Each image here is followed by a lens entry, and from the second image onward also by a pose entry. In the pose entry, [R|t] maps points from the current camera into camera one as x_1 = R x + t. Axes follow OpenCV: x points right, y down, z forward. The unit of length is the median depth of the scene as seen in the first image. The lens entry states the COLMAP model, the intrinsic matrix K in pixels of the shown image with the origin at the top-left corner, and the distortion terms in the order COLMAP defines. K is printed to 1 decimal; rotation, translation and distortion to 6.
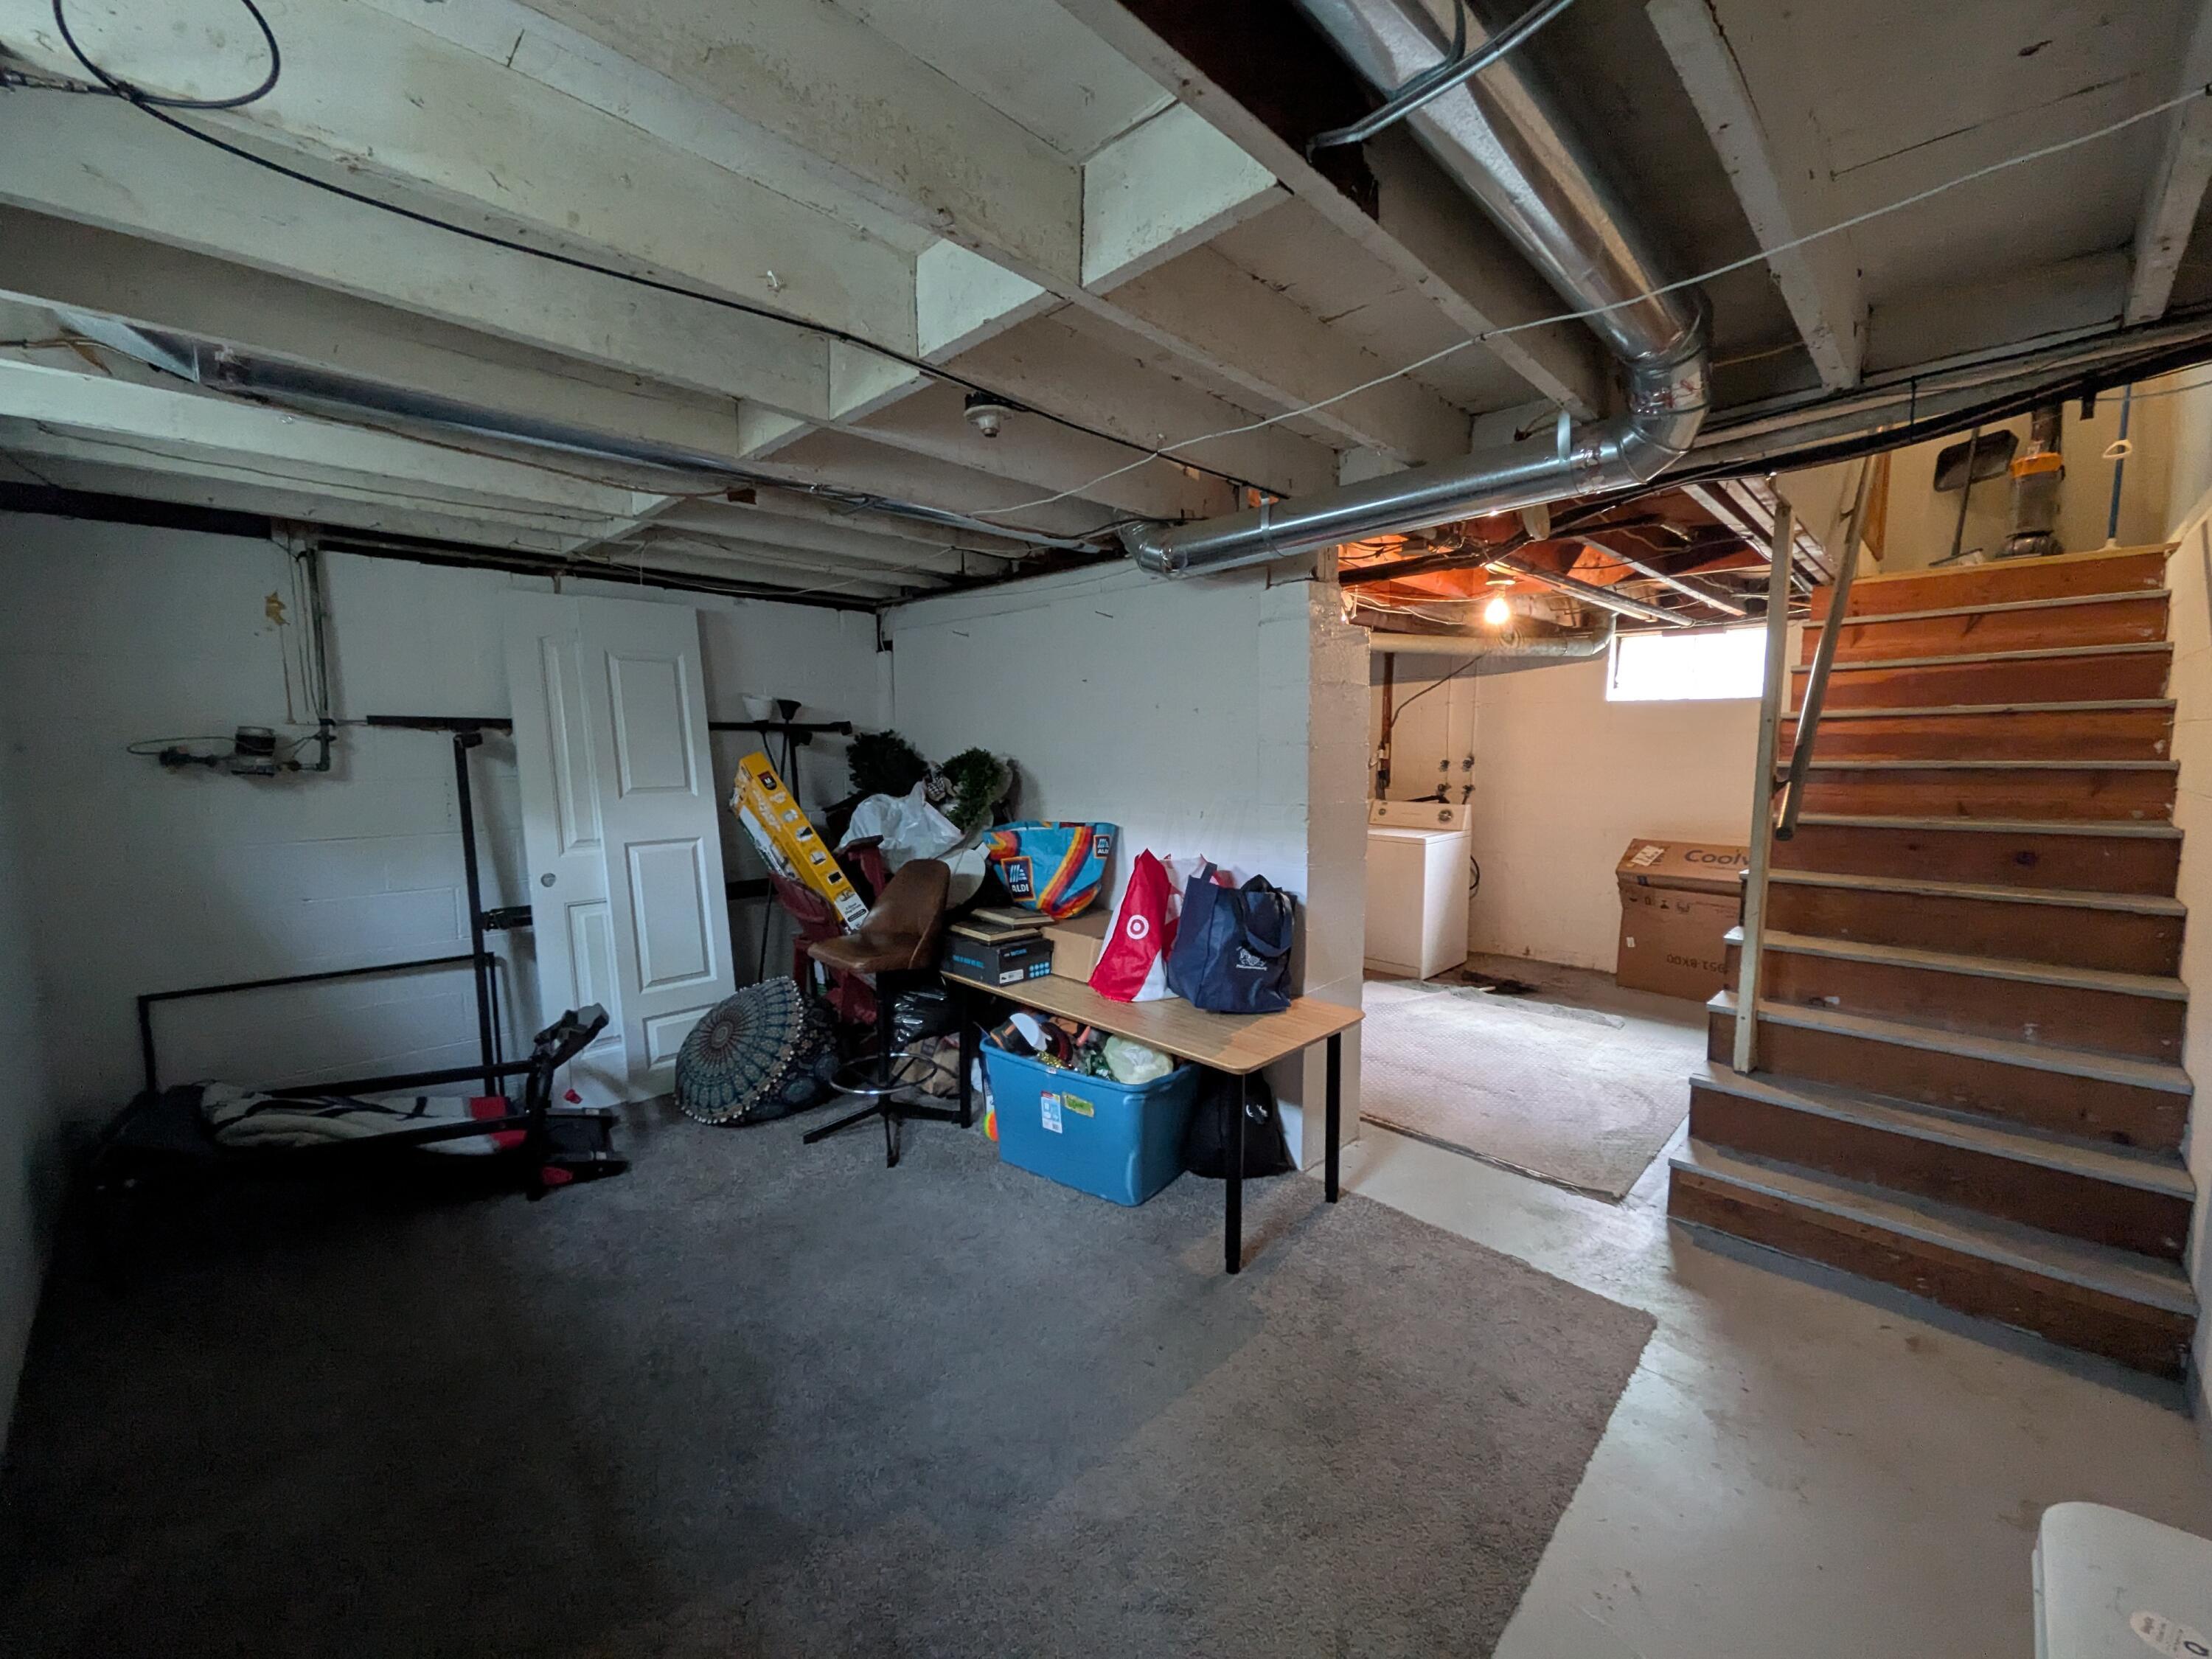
lens RADIAL K [[878.7, 0, 1099.7], [0, 878.7, 832.3], [0, 0, 1]] dist [-0.007396, -0.000401]
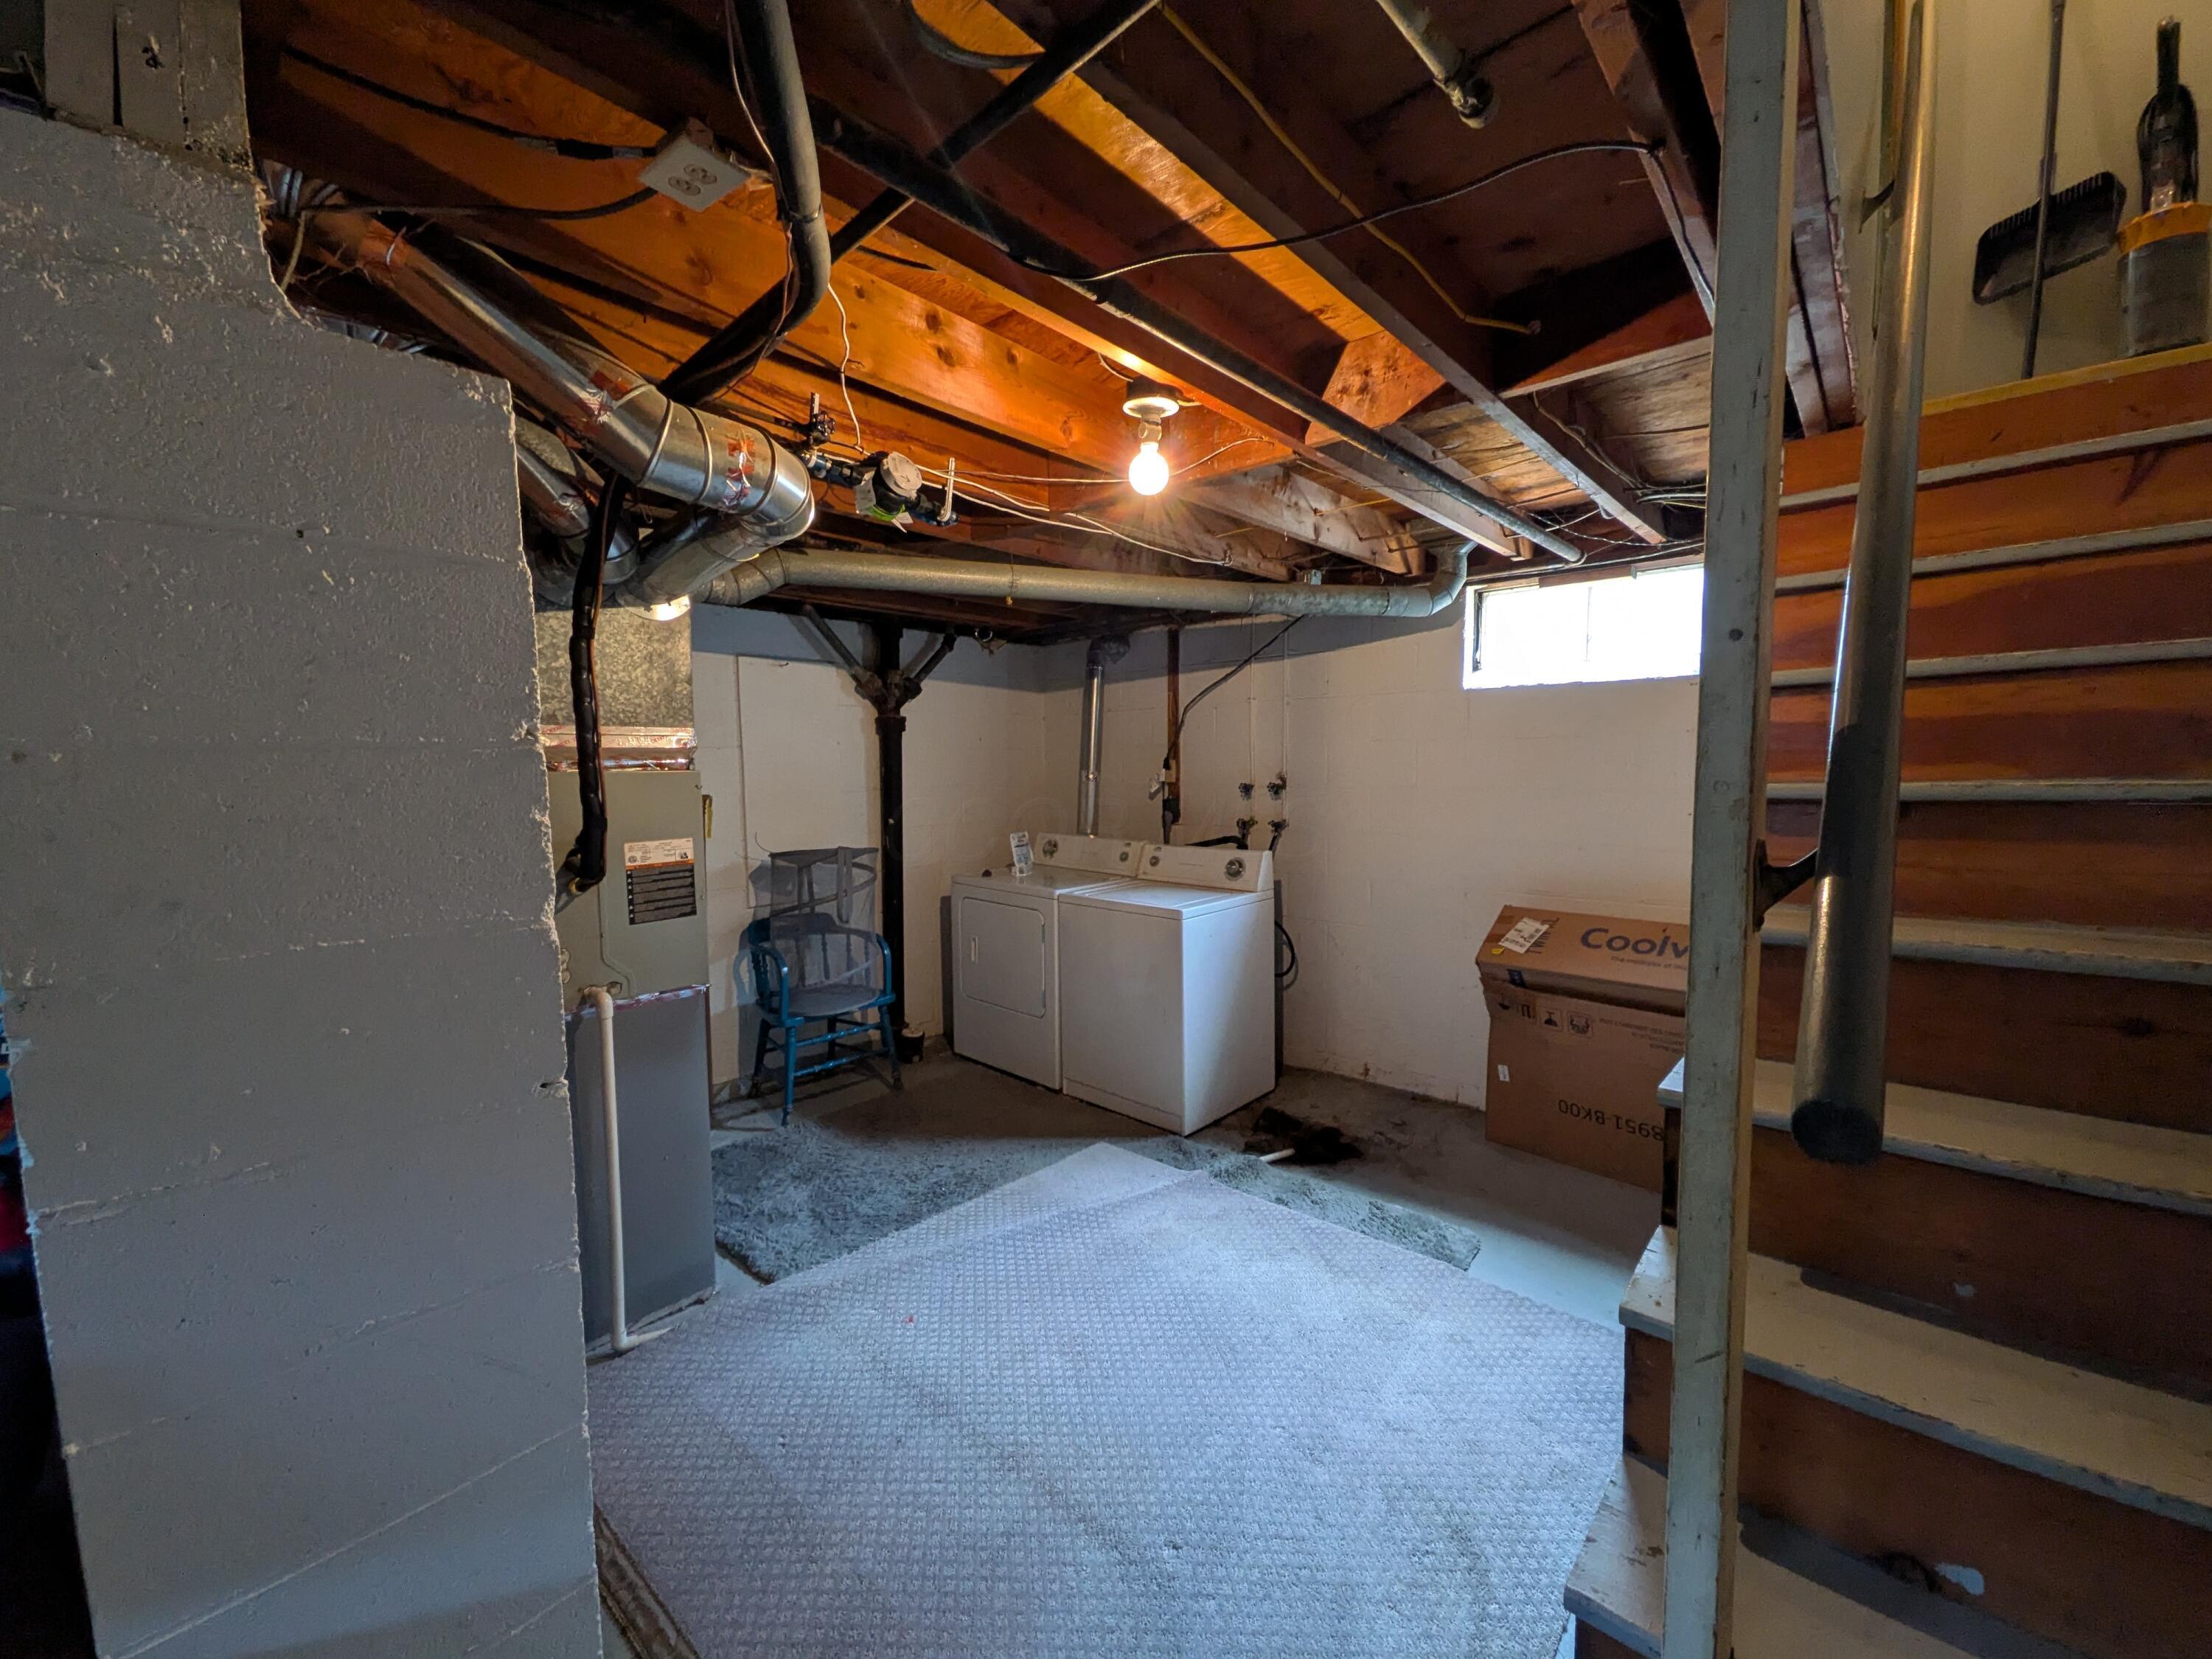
lens RADIAL K [[878.7, 0, 1111.5], [0, 878.7, 837.5], [0, 0, 1]] dist [-0.007396, -0.000401]
pose [[0.997929, -0.017780, 0.061825, 0.293155], [0.019043, 0.999621, -0.019896, -0.034402], [-0.061448, 0.021033, 0.997889, 0.393786]]
